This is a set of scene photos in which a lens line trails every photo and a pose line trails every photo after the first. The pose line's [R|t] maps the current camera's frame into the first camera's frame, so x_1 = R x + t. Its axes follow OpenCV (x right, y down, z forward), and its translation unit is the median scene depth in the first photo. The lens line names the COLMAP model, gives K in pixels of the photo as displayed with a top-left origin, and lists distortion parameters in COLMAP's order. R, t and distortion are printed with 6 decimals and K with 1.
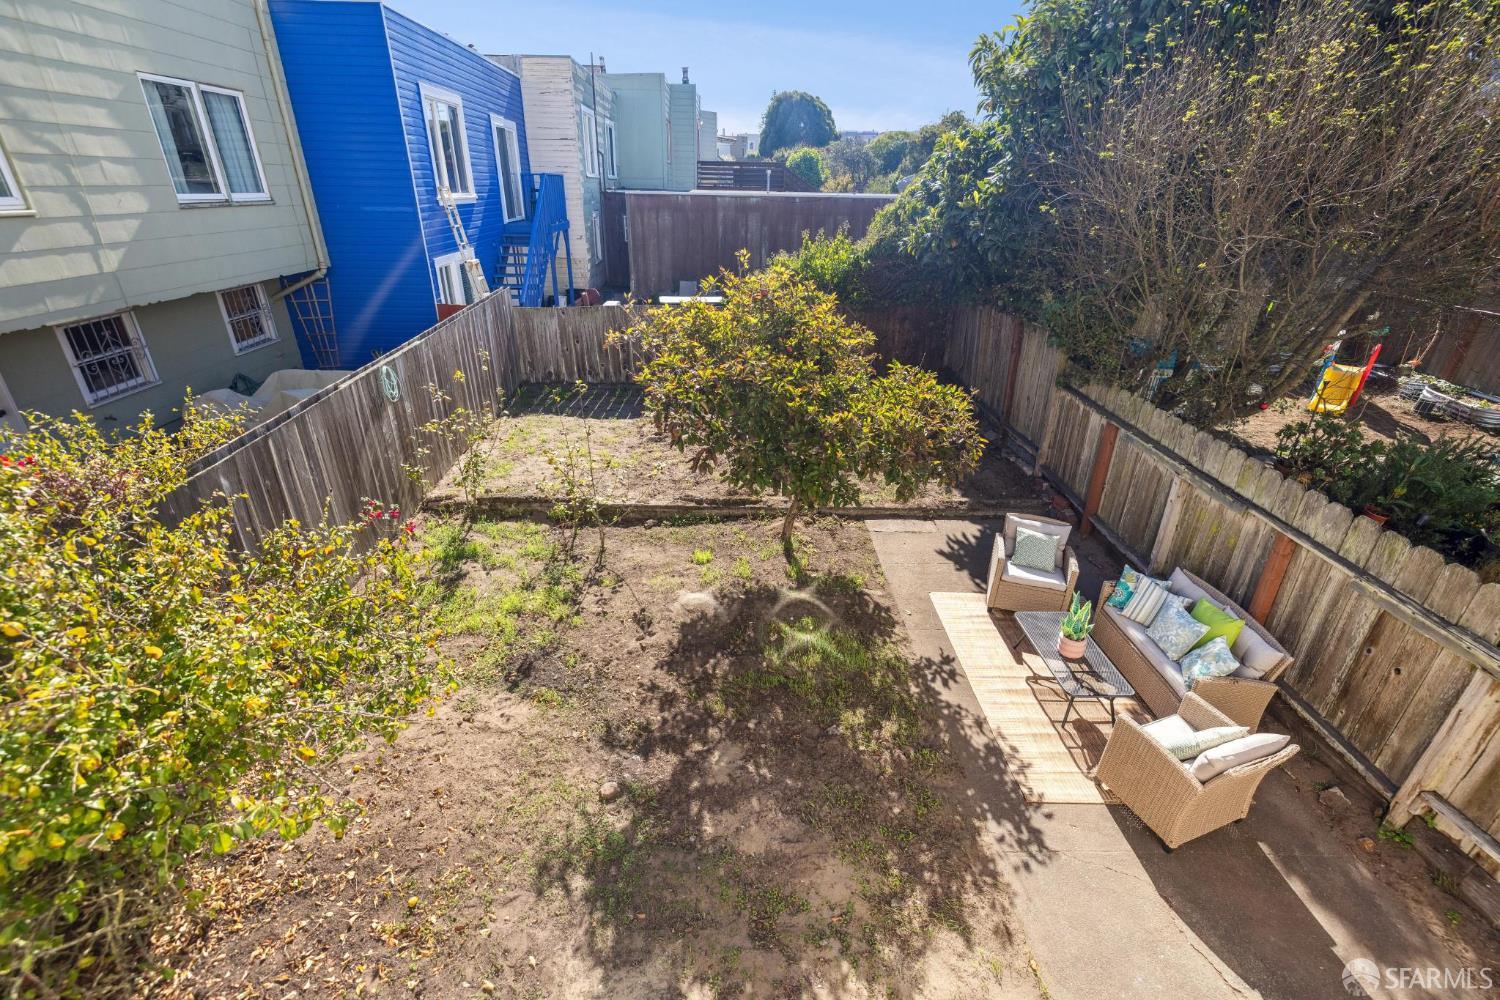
lens RADIAL K [[644.6, 0, 751.7], [0, 644.6, 495.2], [0, 0, 1]] dist [0.000014, -0.000227]
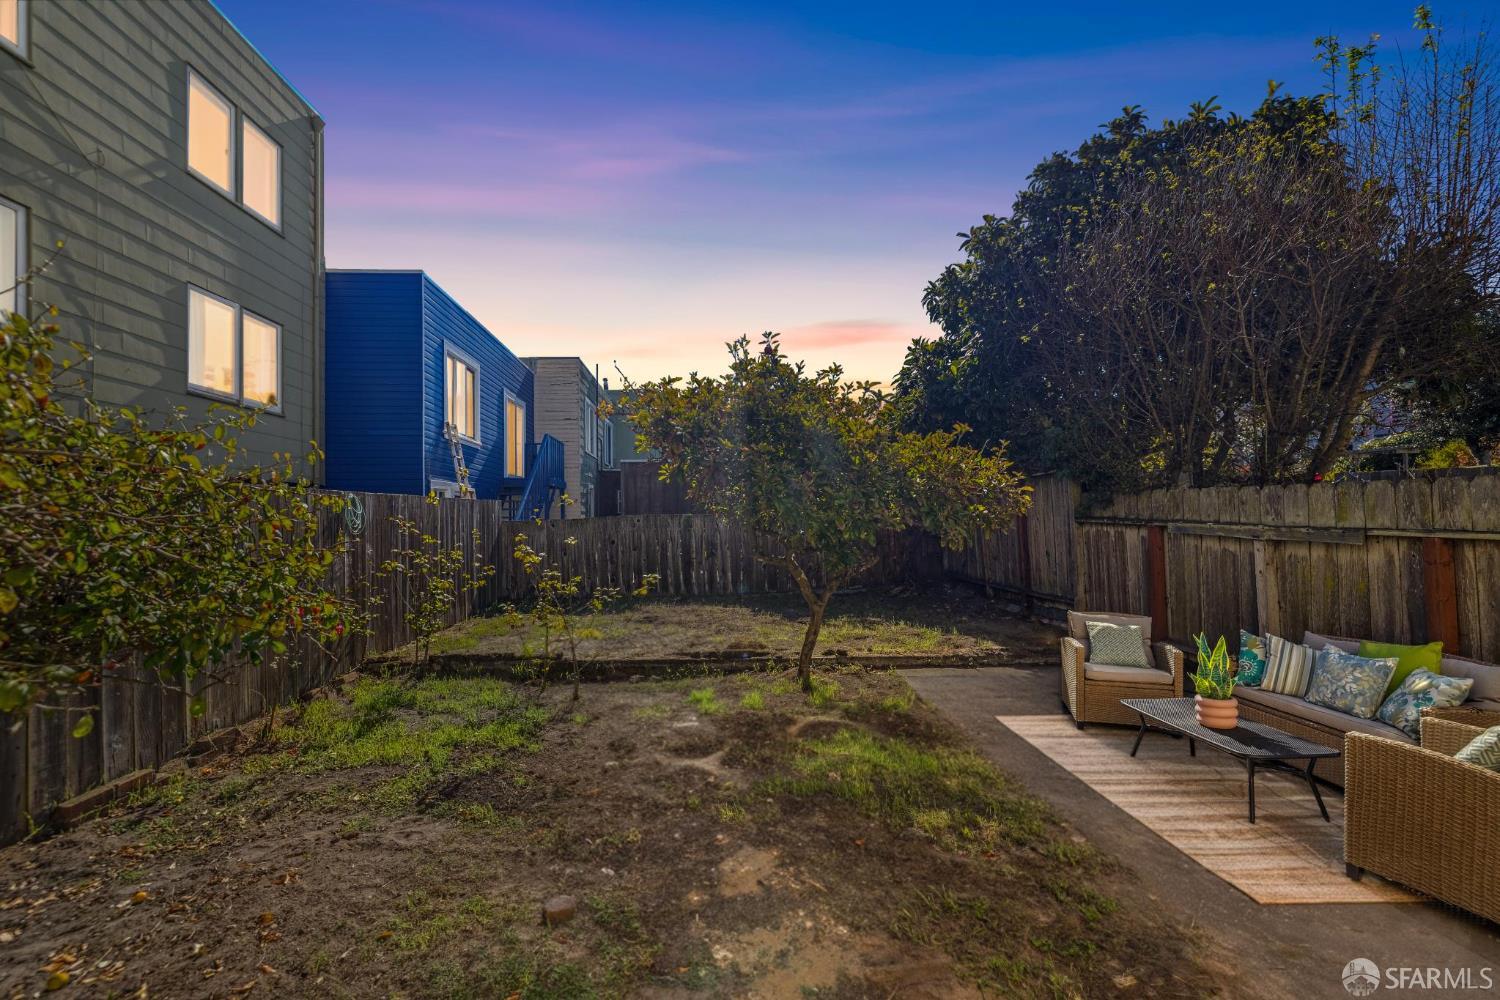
lens RADIAL K [[640.9, 0, 746.1], [0, 640.9, 511.2], [0, 0, 1]] dist [0.001140, -0.000073]
pose [[0.999180, -0.034065, 0.021896, -0.032343], [0.040242, 0.895658, -0.442919, 0.256410], [-0.004524, 0.443436, 0.896294, 0.198783]]
